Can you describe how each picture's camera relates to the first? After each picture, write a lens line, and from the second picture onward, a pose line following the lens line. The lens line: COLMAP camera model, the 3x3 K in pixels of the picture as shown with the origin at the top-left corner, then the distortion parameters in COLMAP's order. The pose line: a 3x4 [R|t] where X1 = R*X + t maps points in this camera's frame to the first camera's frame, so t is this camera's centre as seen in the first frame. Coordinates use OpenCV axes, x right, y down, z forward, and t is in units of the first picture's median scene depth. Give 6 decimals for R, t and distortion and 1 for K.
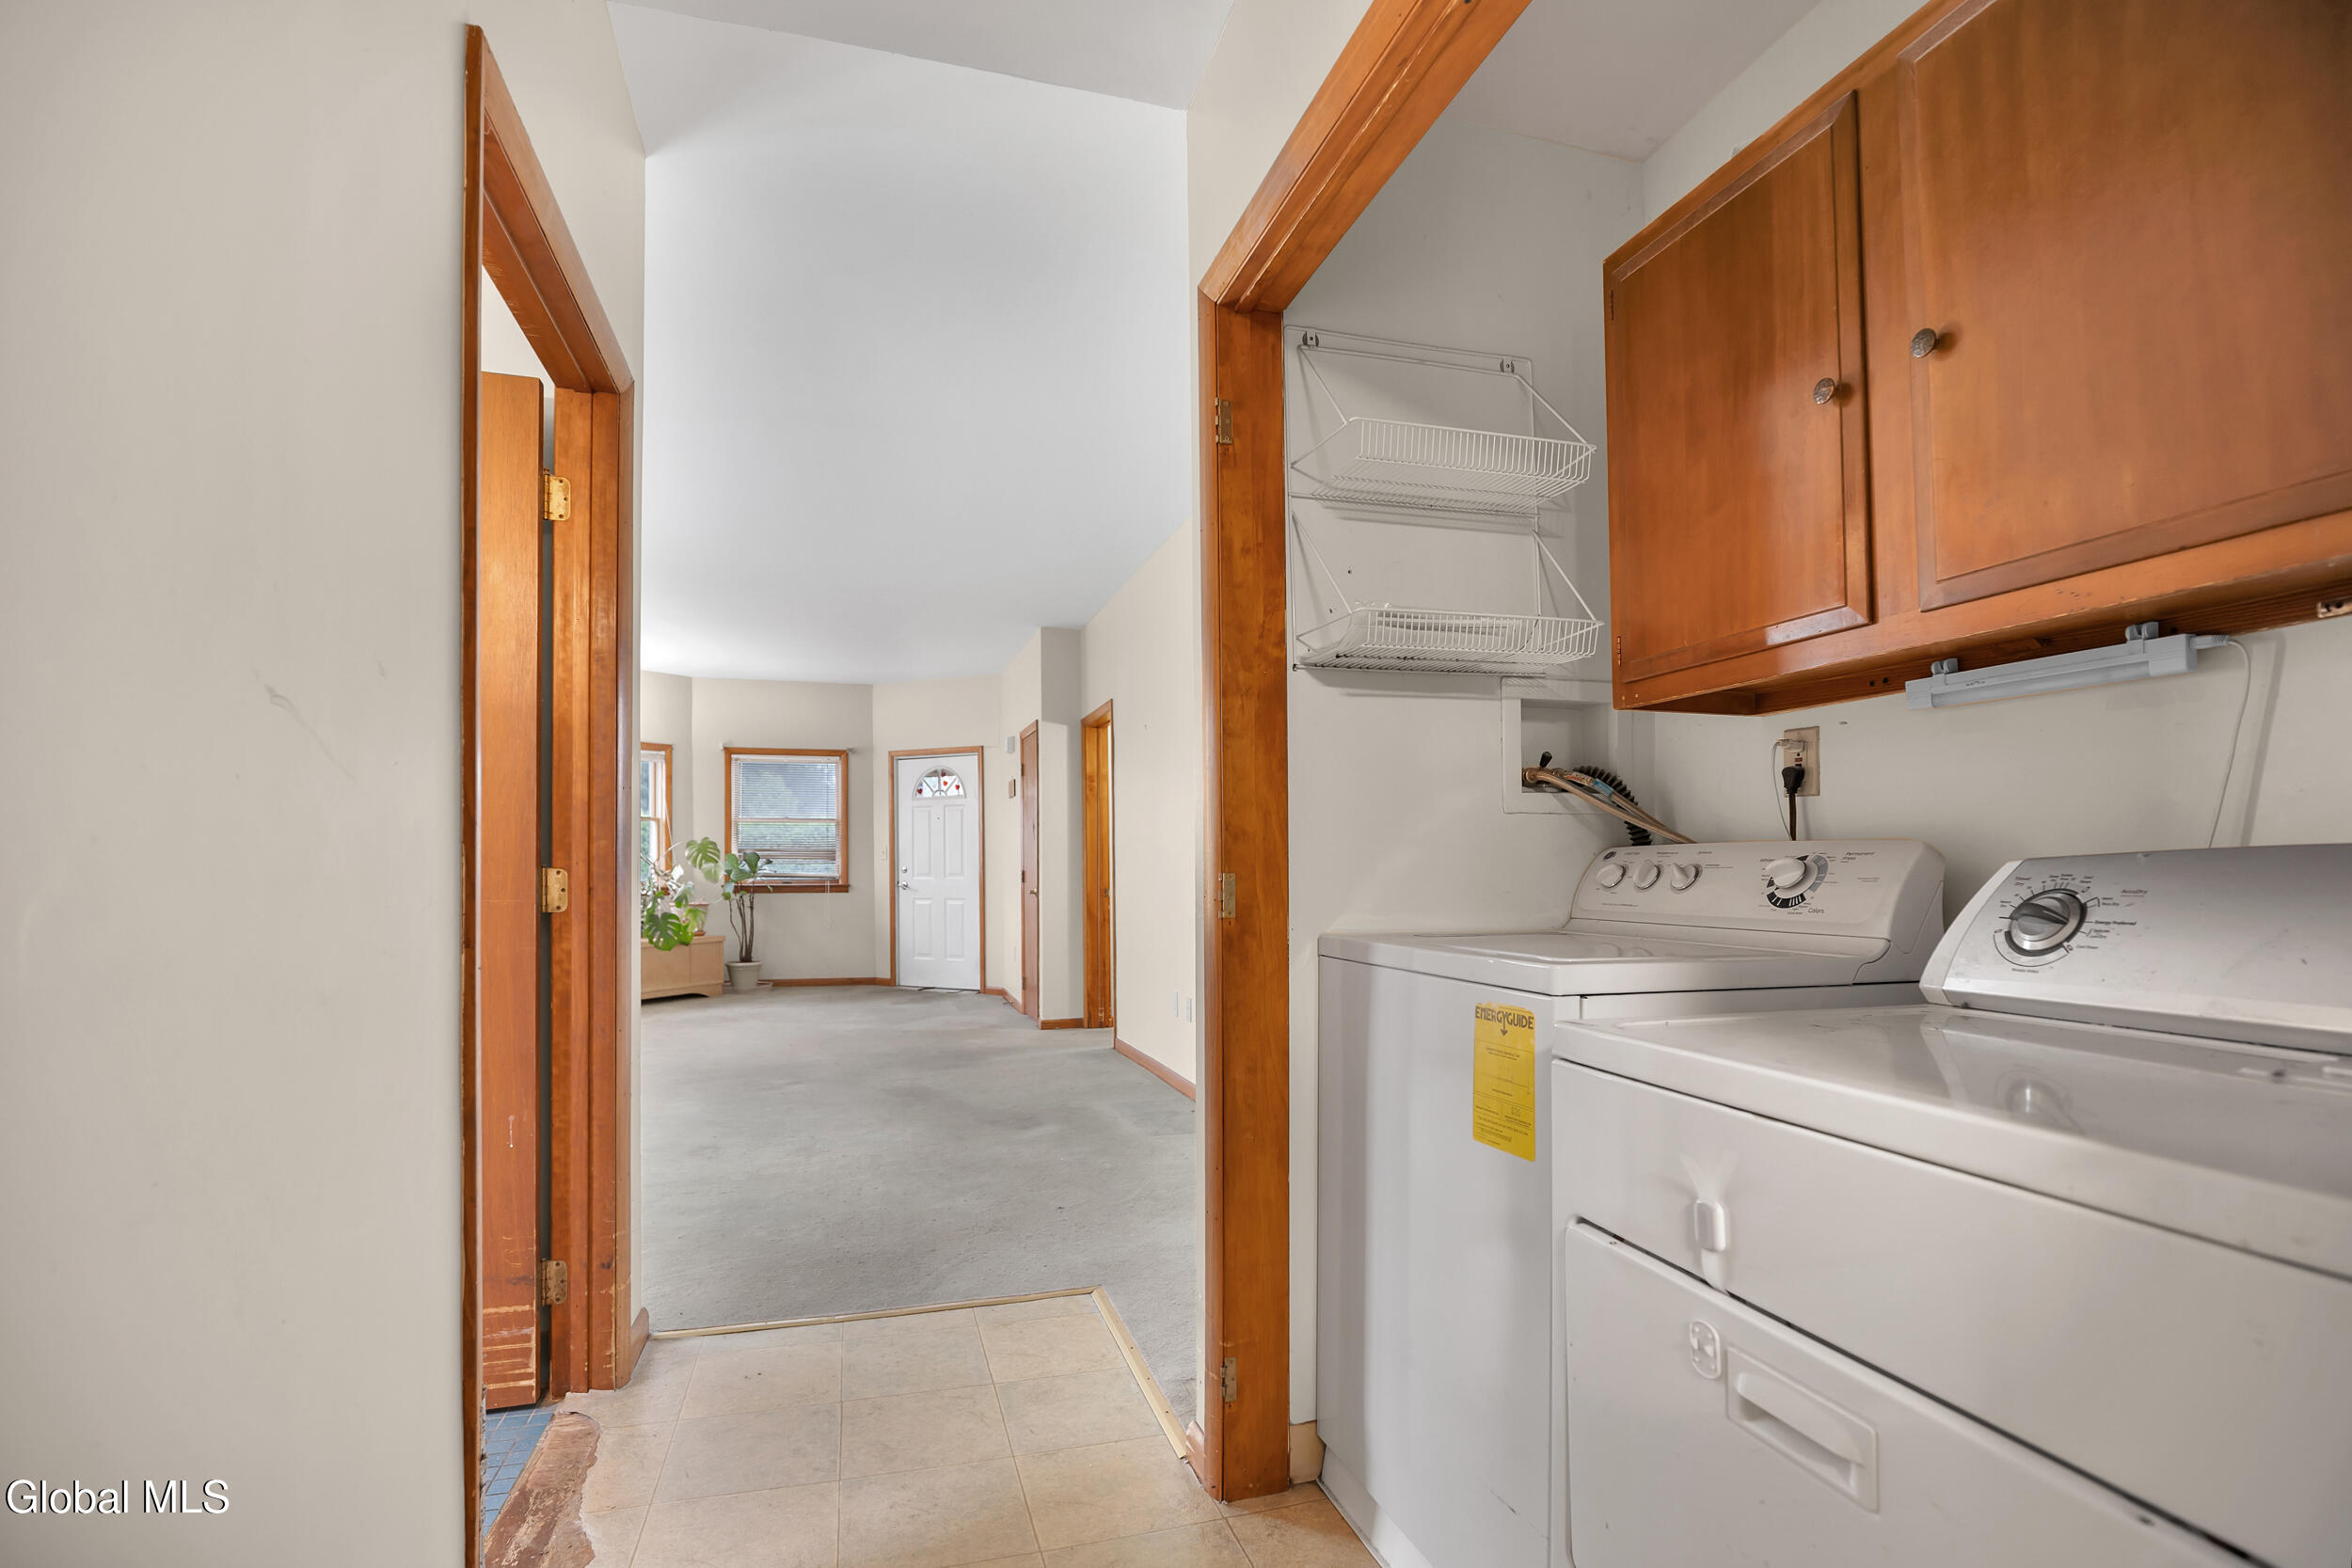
lens RADIAL K [[1104.9, 0, 1184.1], [0, 1104.9, 867.5], [0, 0, 1]] dist [-0.032059, 0.002999]
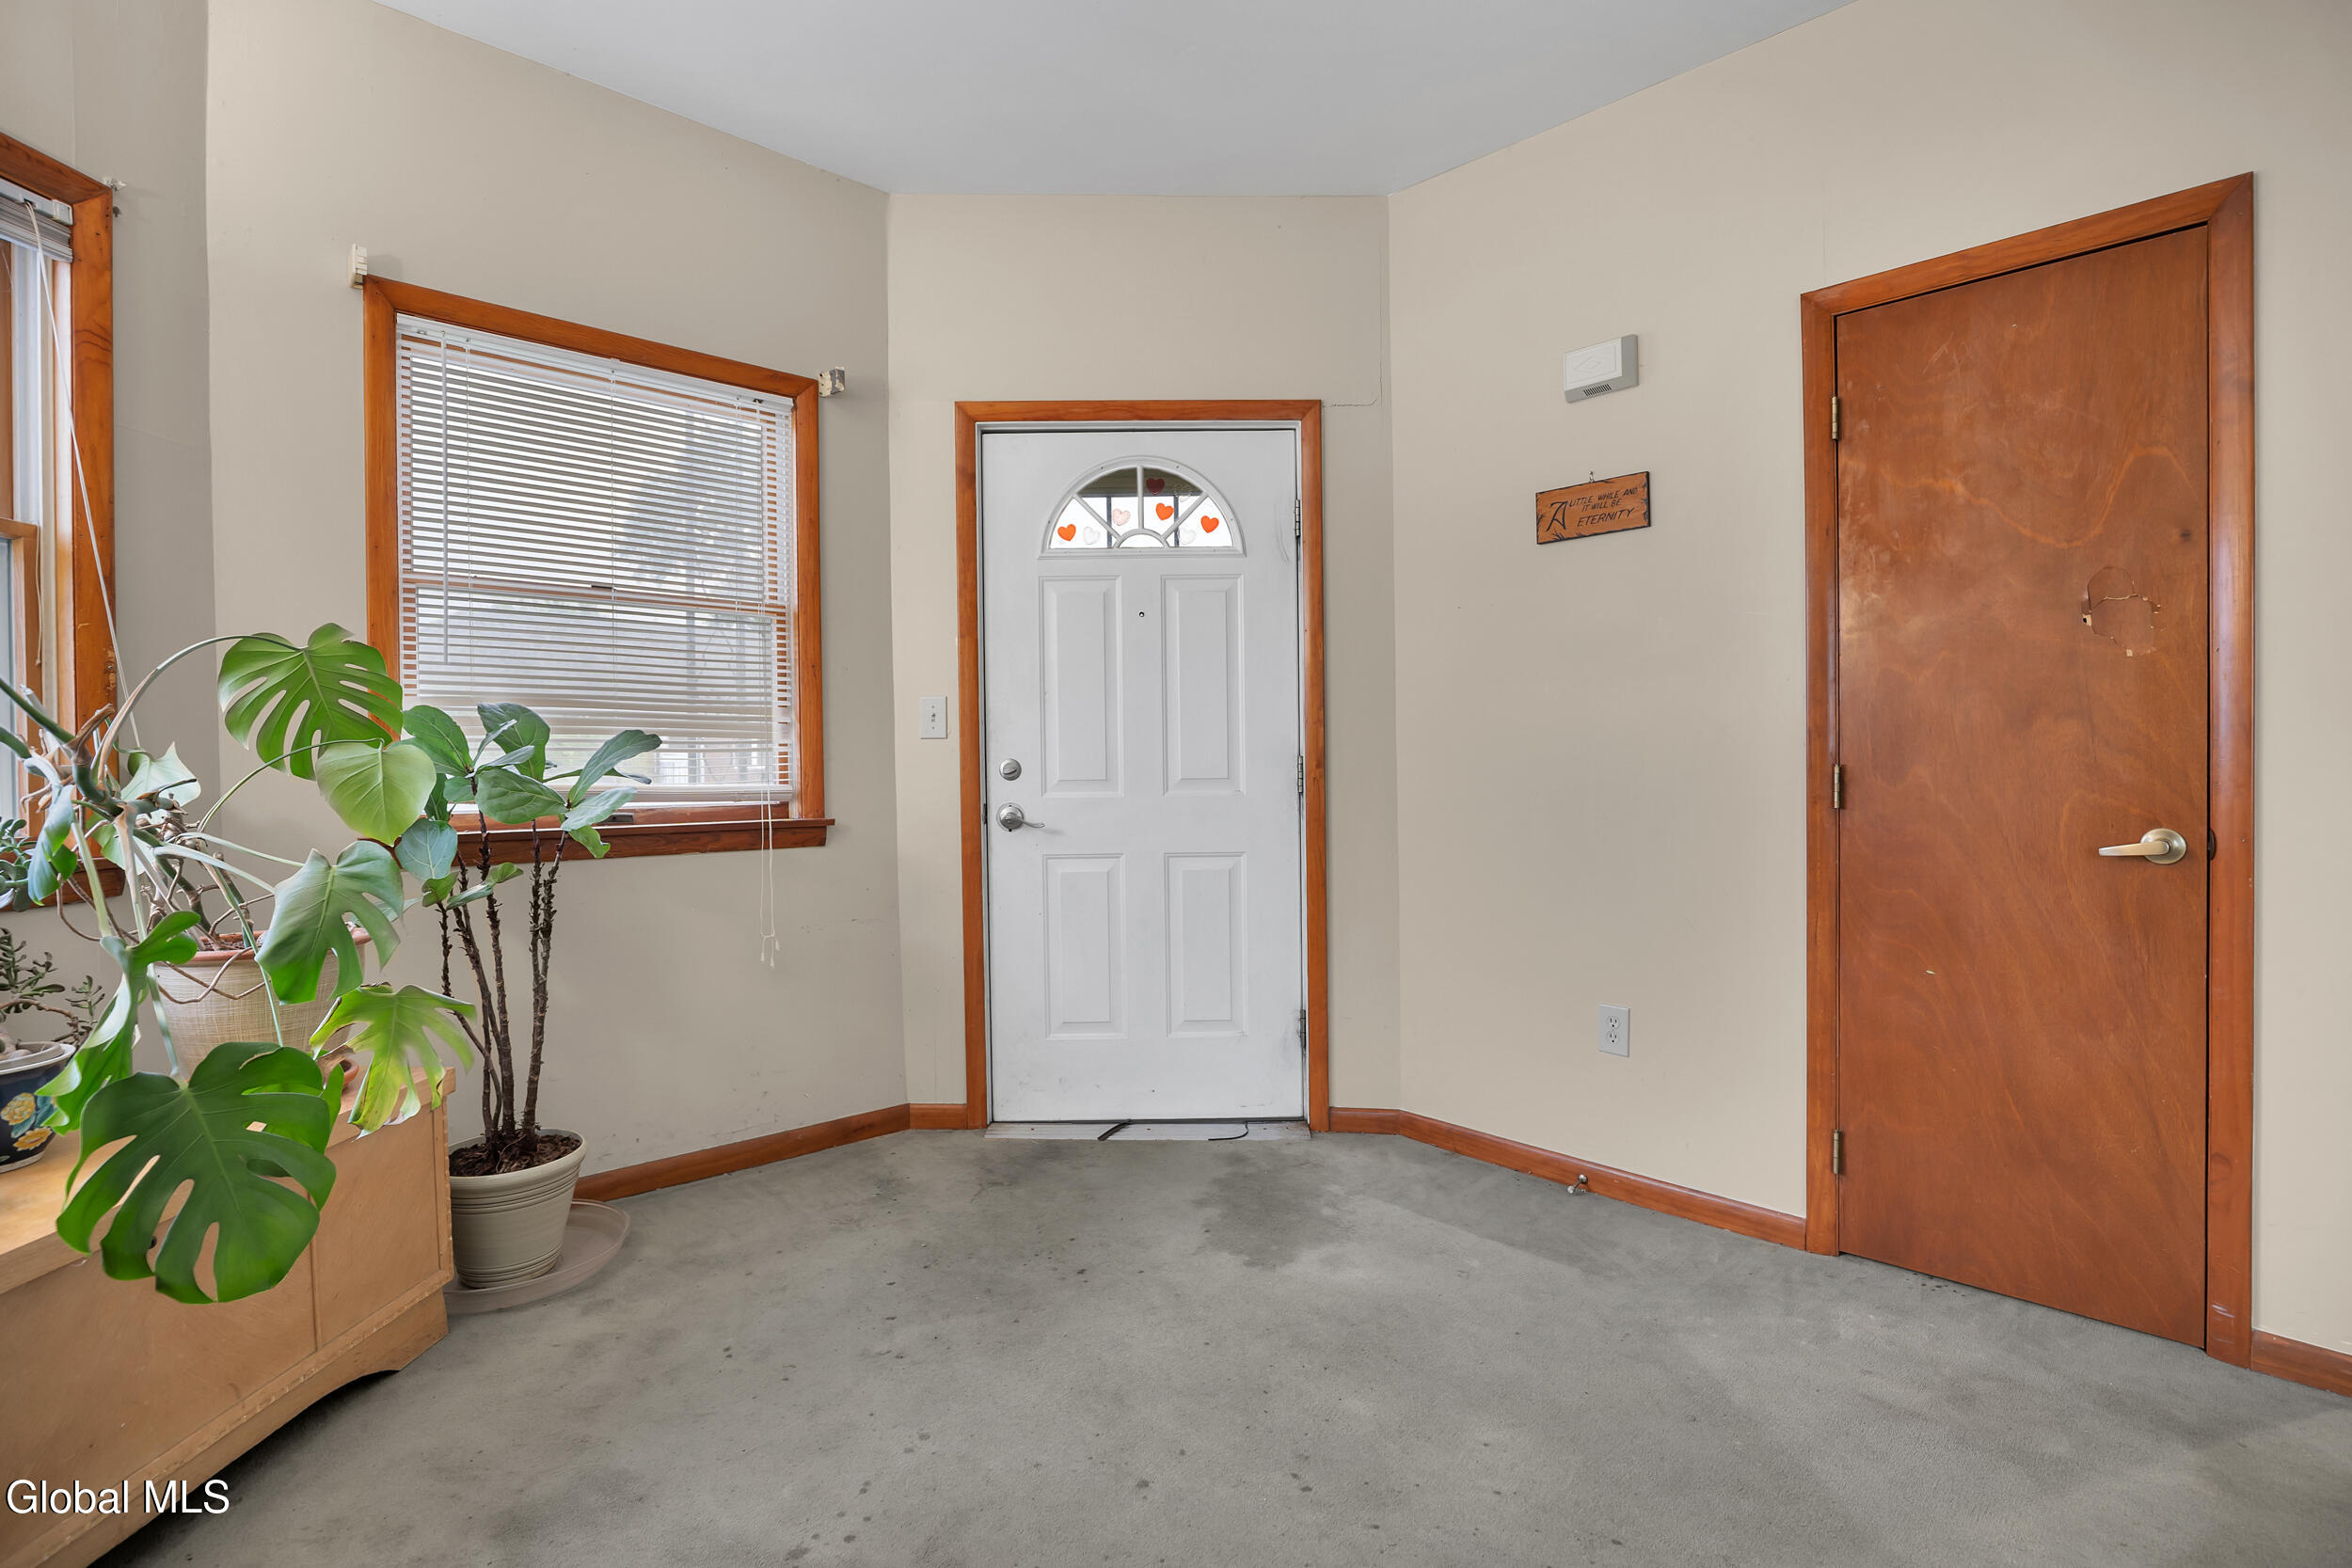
lens RADIAL K [[1104.9, 0, 1162.6], [0, 1104.9, 782.2], [0, 0, 1]] dist [-0.032059, 0.002999]
pose [[0.892806, -0.013212, 0.450247, -0.381645], [0.007368, 0.999864, 0.014729, 0.001376], [-0.450380, -0.009833, 0.892783, 0.726604]]
